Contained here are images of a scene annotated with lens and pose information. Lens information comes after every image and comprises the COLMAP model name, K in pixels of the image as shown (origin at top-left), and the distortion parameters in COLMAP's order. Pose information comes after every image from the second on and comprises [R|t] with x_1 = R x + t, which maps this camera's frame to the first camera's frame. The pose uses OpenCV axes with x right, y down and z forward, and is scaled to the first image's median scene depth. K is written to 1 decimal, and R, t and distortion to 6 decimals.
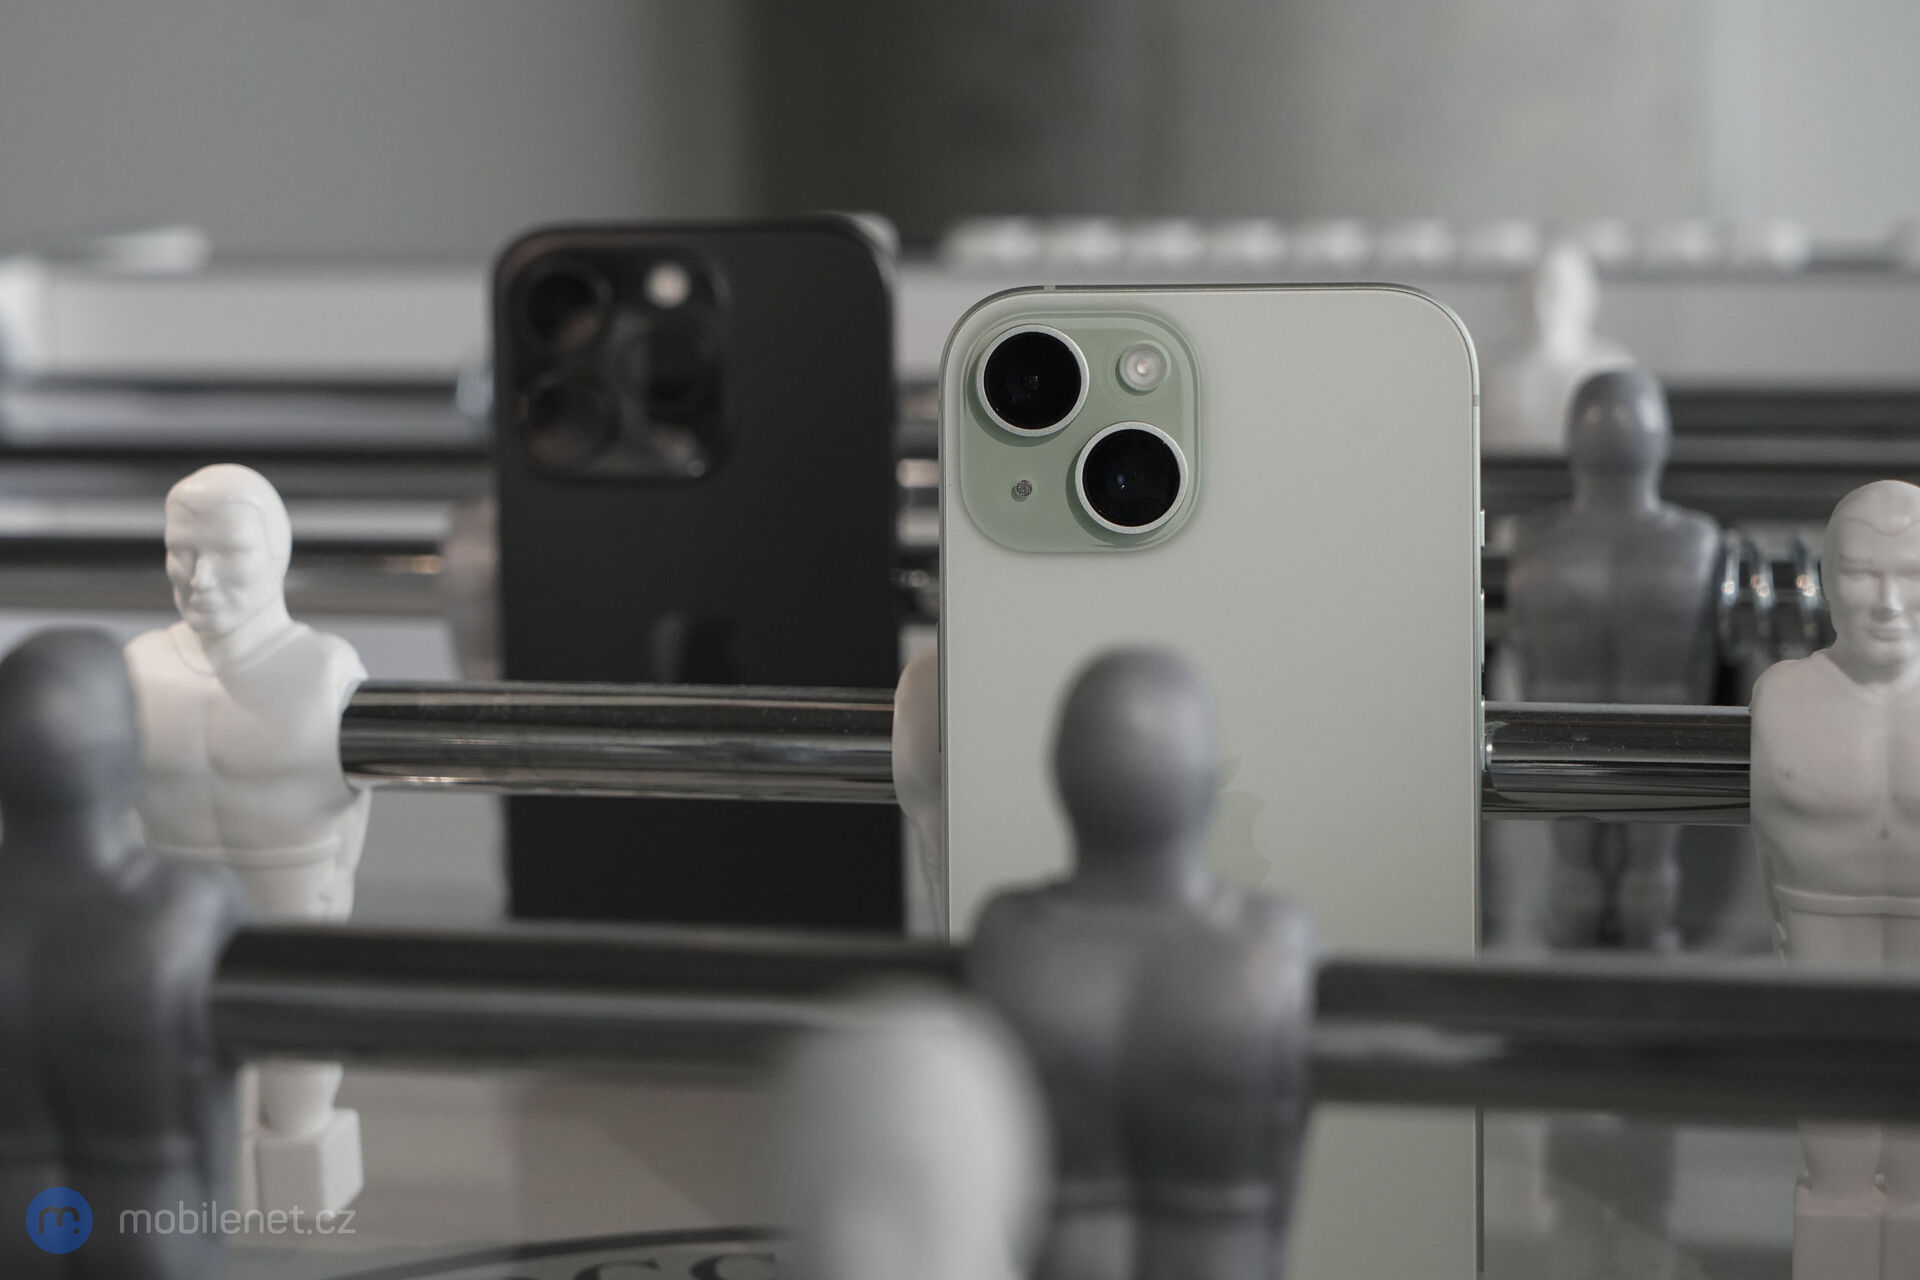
lens RADIAL K [[4024.2, 0, 959.9], [0, 4024.2, 639.1], [0, 0, 1]] dist [0.049742, -0.285656]
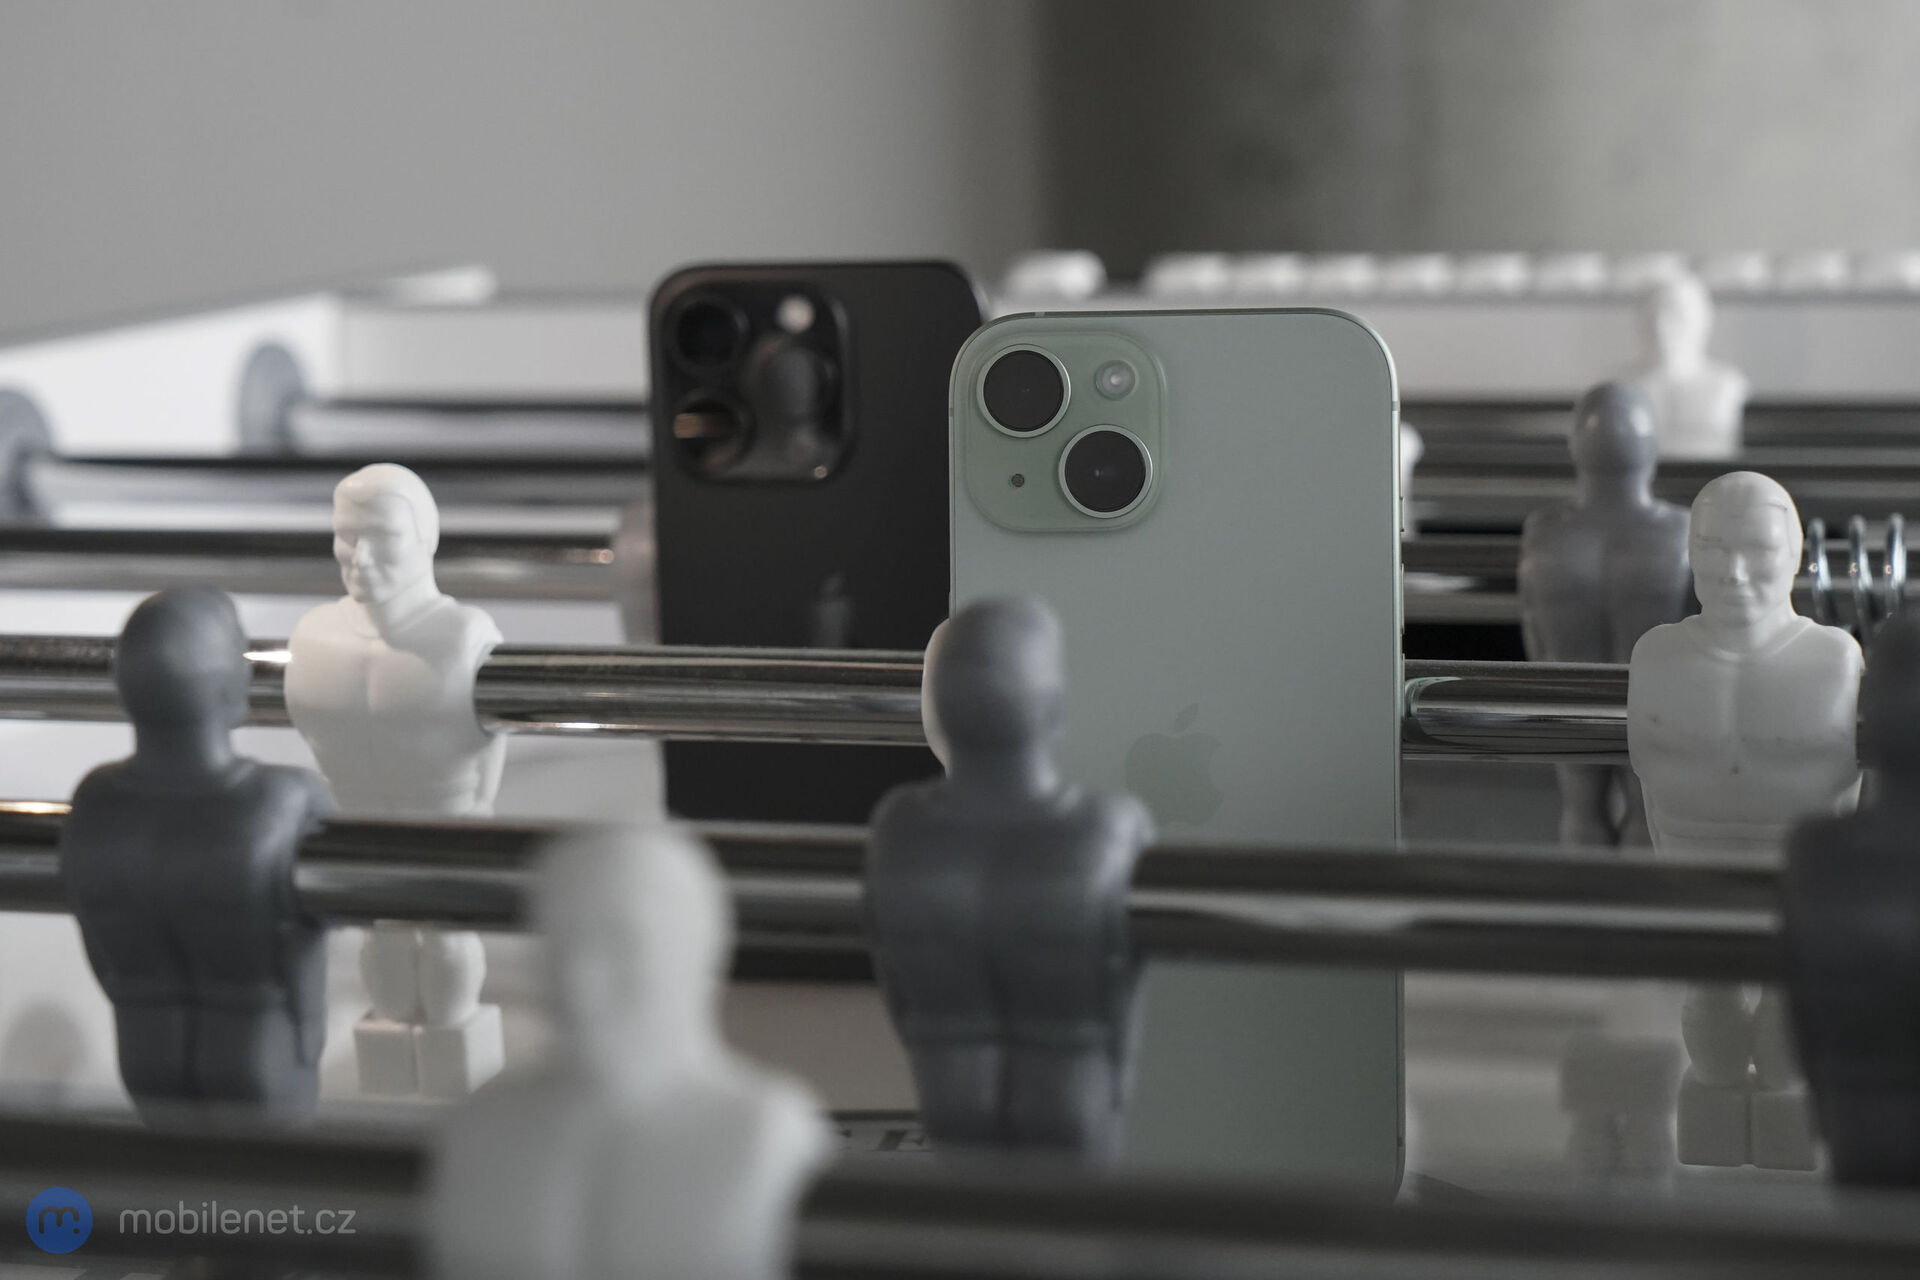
lens RADIAL K [[4024.2, 0, 959.9], [0, 4024.2, 639.1], [0, 0, 1]] dist [0.049742, -0.285656]
pose [[0.994530, 0.001402, -0.104440, 0.116142], [-0.002206, 0.999969, -0.007584, 0.017895], [0.104427, 0.007772, 0.994502, -0.184063]]
